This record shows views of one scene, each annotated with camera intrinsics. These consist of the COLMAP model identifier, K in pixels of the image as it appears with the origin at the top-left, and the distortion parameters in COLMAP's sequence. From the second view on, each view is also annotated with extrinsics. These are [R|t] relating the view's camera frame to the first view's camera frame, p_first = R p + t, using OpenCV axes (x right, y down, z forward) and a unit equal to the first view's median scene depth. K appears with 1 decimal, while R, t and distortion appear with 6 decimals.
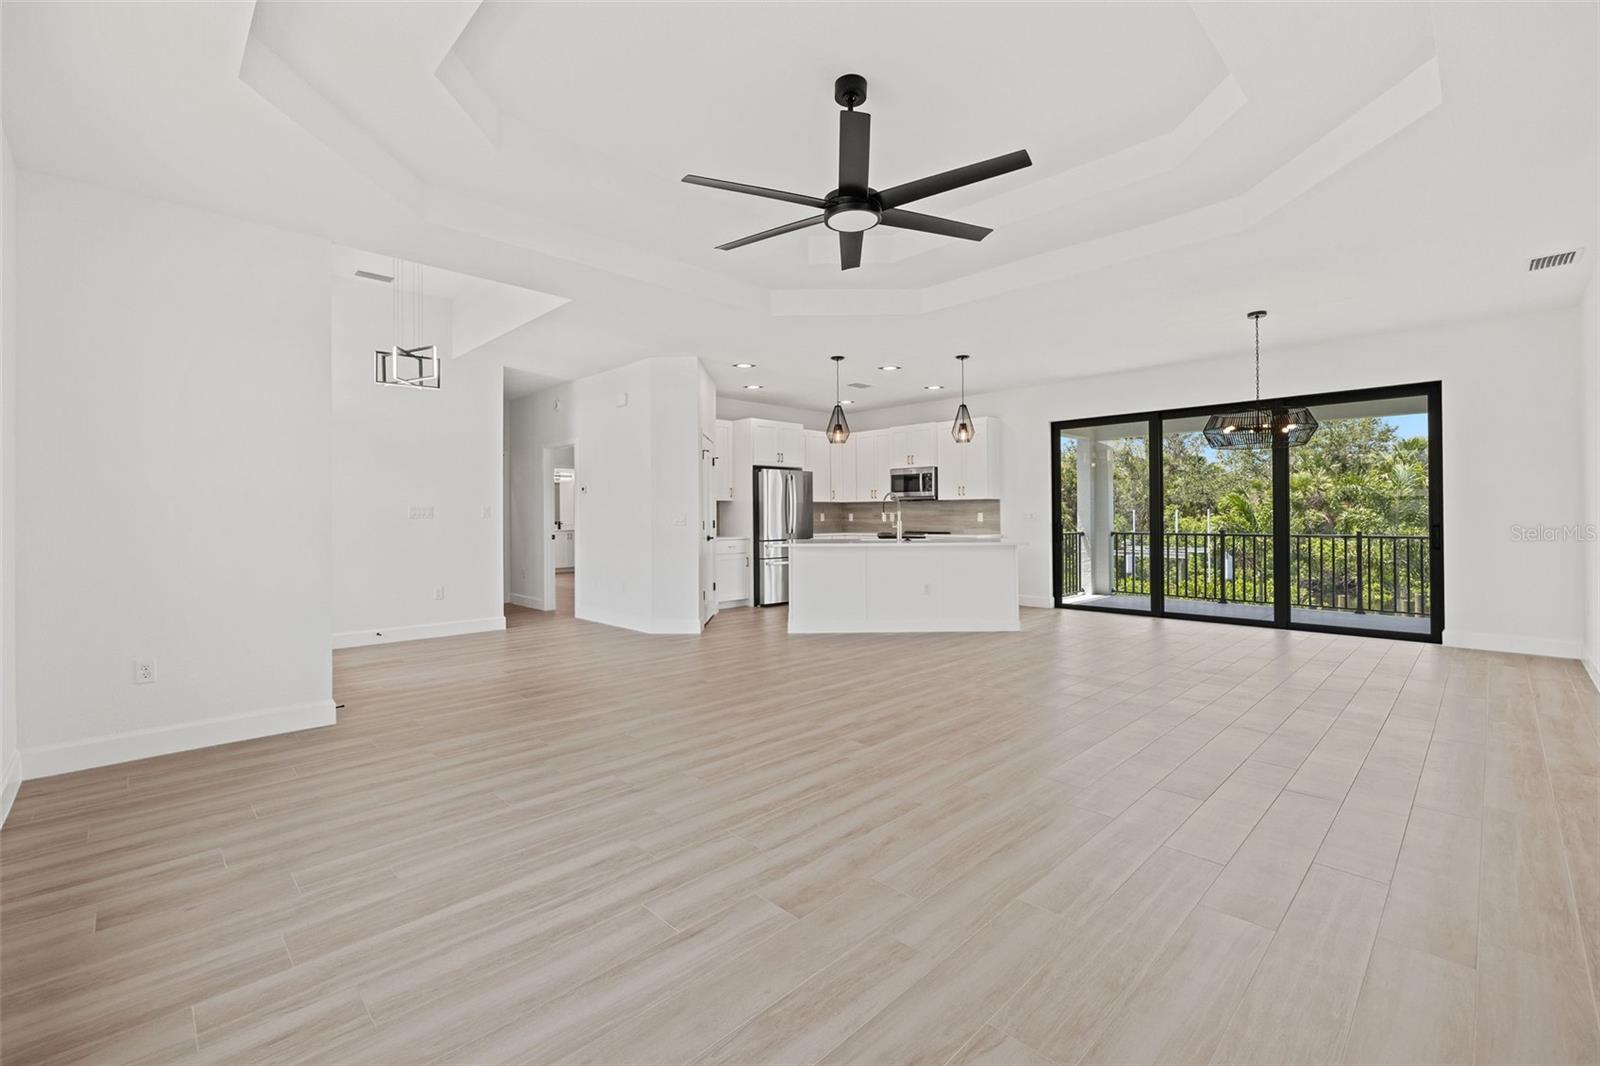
lens RADIAL K [[682.6, 0, 798.1], [0, 682.6, 518.6], [0, 0, 1]] dist [-0.001794, -0.001464]
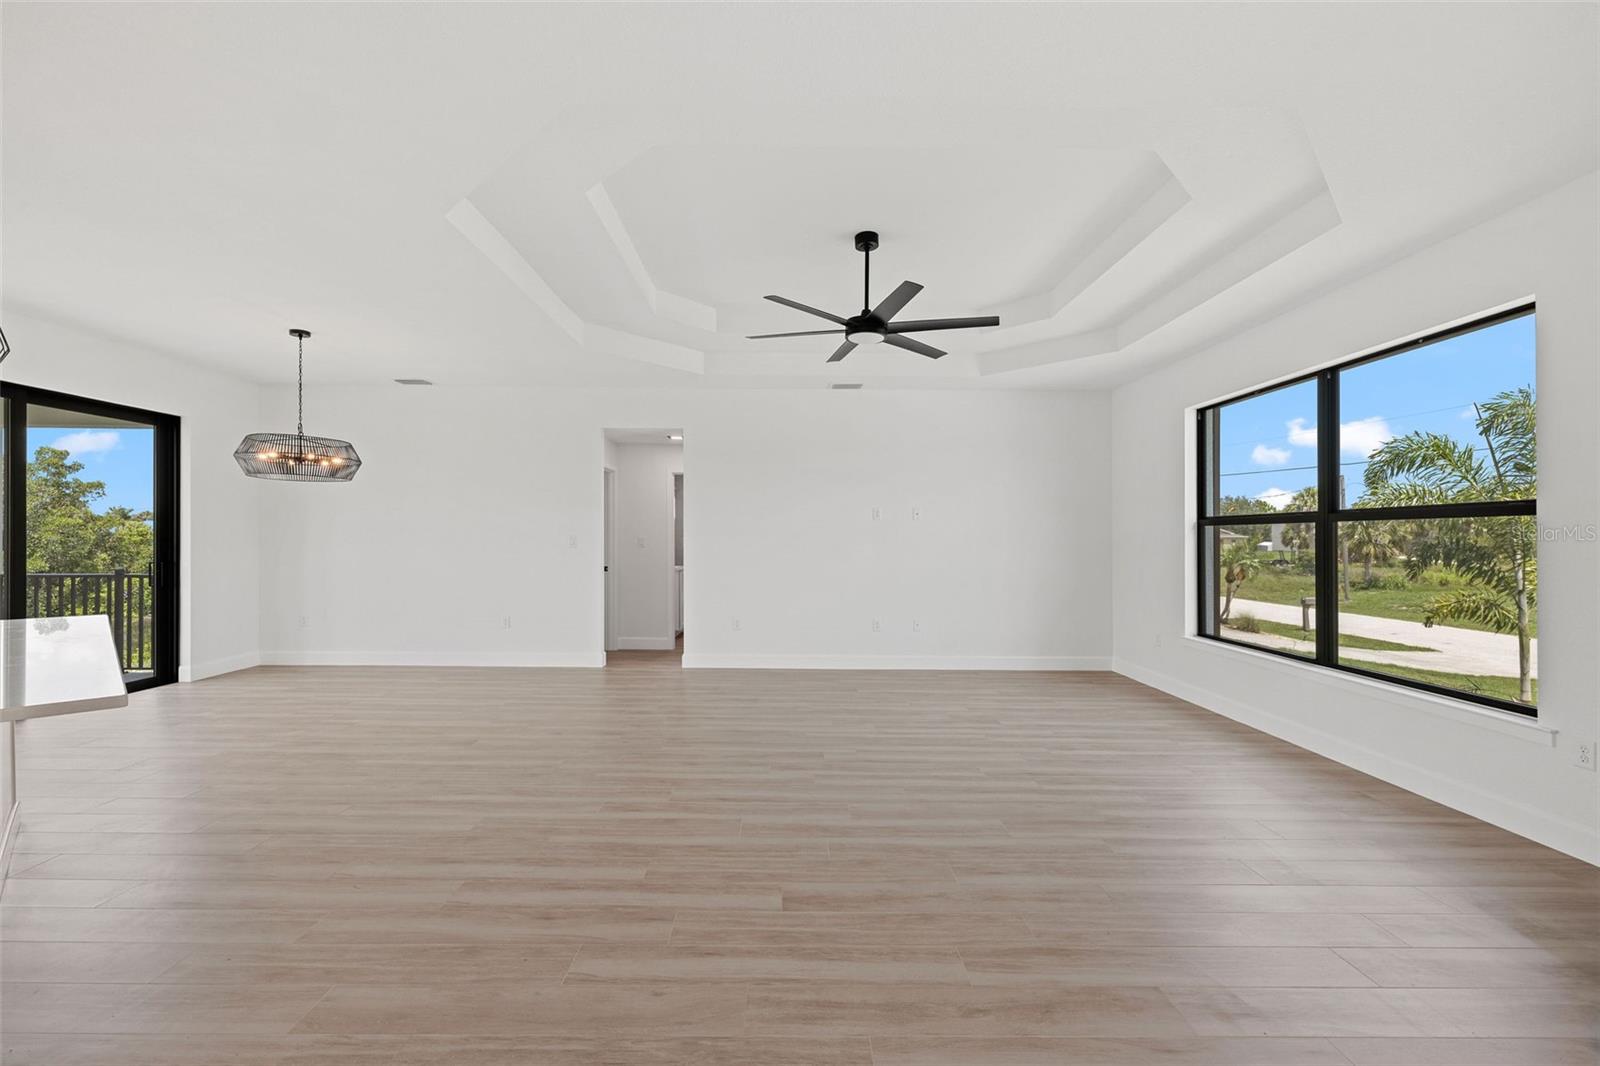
lens RADIAL K [[682.6, 0, 790.4], [0, 682.6, 546.6], [0, 0, 1]] dist [-0.001794, -0.001464]
pose [[-0.717932, -0.006133, 0.696087, -0.356957], [0.002322, 0.999935, 0.011204, -0.020244], [-0.696110, 0.009660, -0.717870, 0.992757]]
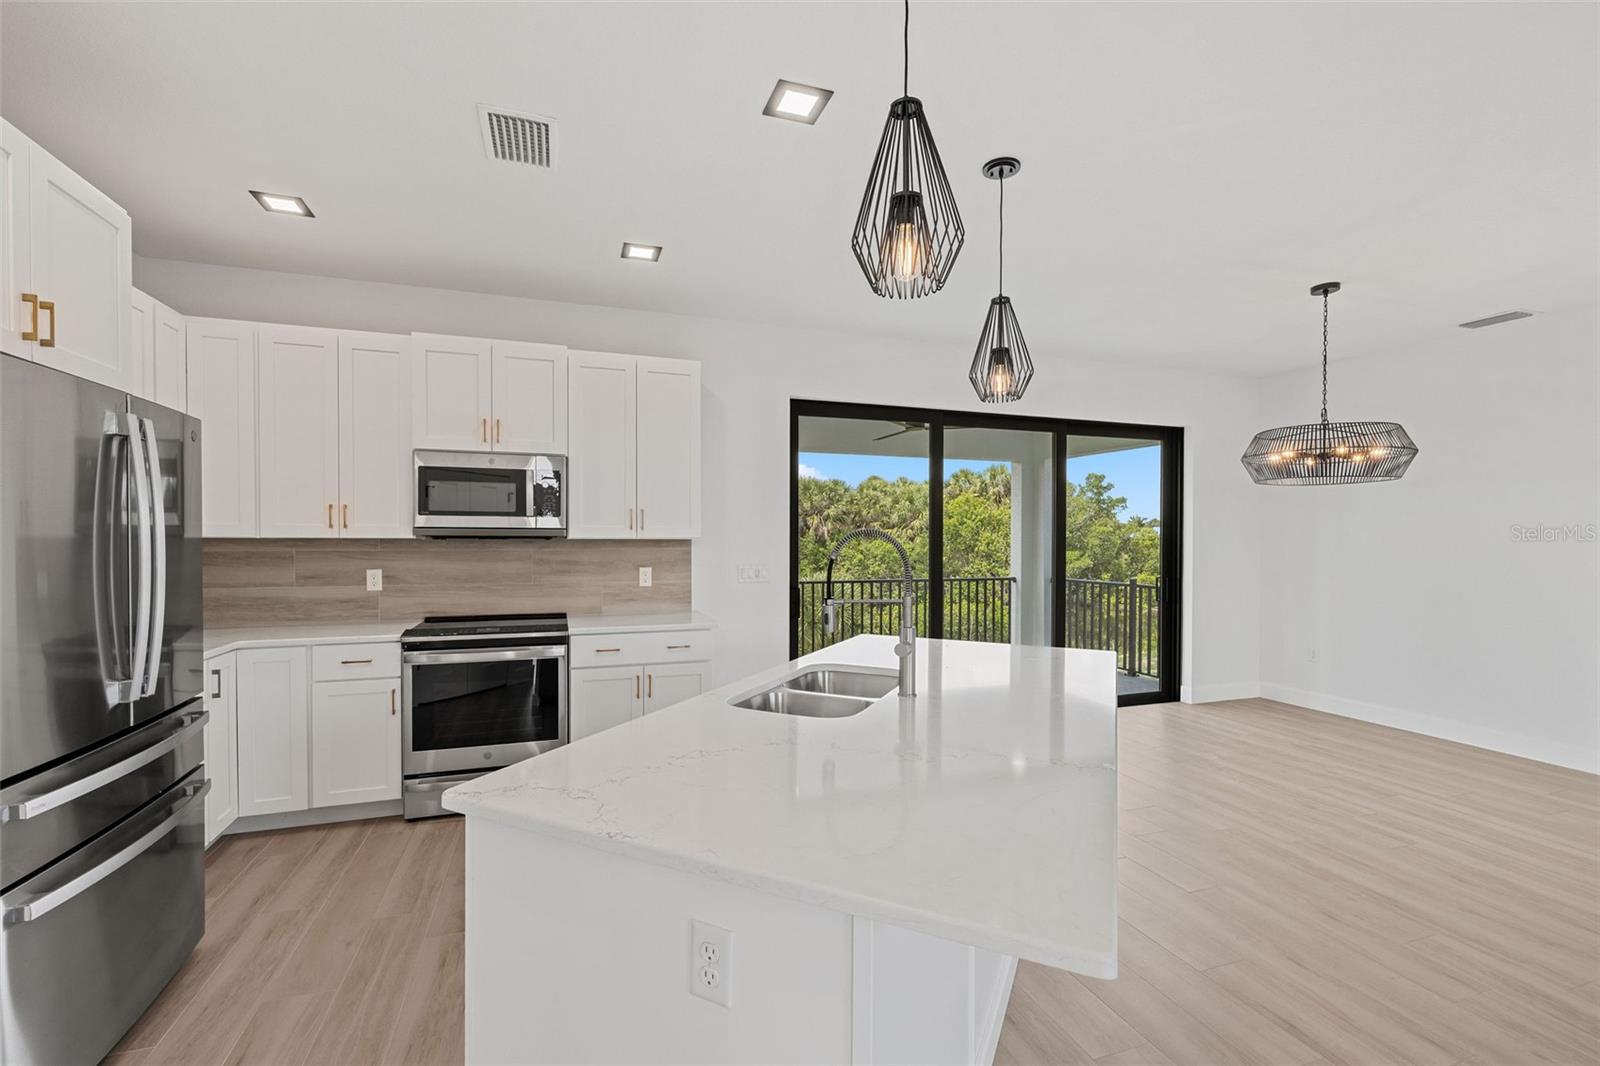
lens RADIAL K [[682.6, 0, 799.0], [0, 682.6, 538.7], [0, 0, 1]] dist [-0.001794, -0.001464]
pose [[0.423274, 0.005229, 0.905987, -0.153054], [-0.001549, 0.999986, -0.005048, -0.035778], [-0.906001, 0.000733, 0.423276, 0.984542]]
